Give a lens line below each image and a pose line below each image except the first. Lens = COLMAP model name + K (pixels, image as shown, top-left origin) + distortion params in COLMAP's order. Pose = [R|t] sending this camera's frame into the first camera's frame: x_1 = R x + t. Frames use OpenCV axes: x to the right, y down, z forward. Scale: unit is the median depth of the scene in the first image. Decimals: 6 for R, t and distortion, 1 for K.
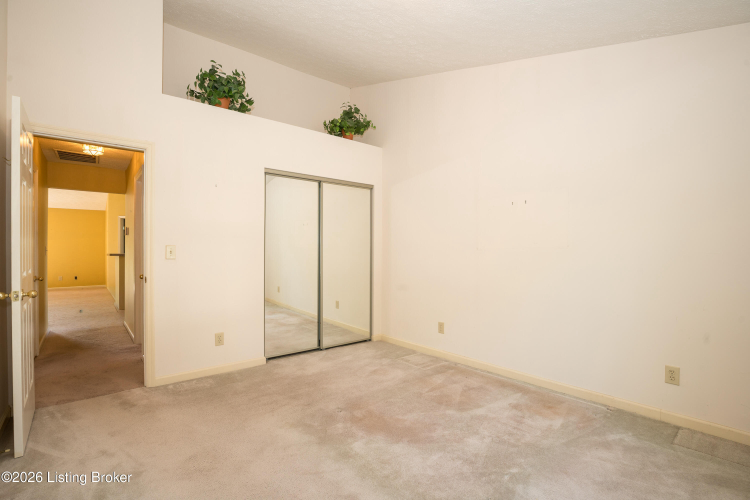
lens RADIAL K [[348.7, 0, 374.0], [0, 348.7, 252.7], [0, 0, 1]] dist [-0.024941, 0.000349]
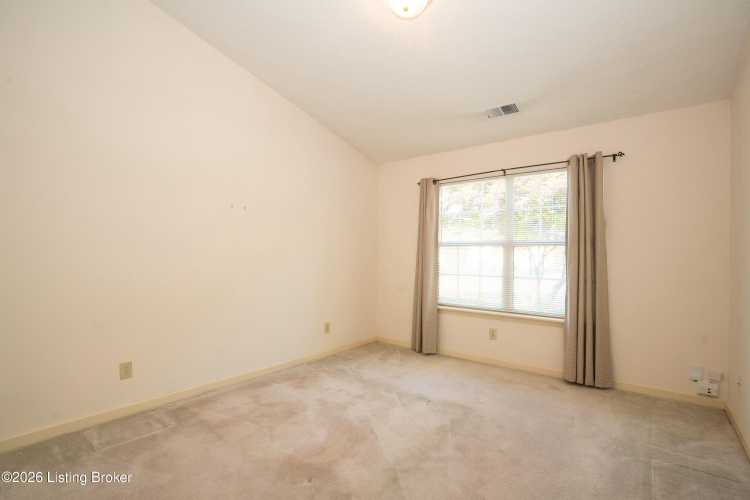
lens RADIAL K [[348.7, 0, 374.0], [0, 348.7, 252.7], [0, 0, 1]] dist [-0.024941, 0.000349]
pose [[-0.189528, 0.011271, 0.981811, -0.753732], [0.000790, 0.999936, -0.011326, 0.001281], [-0.981875, -0.001371, -0.189525, 0.925806]]
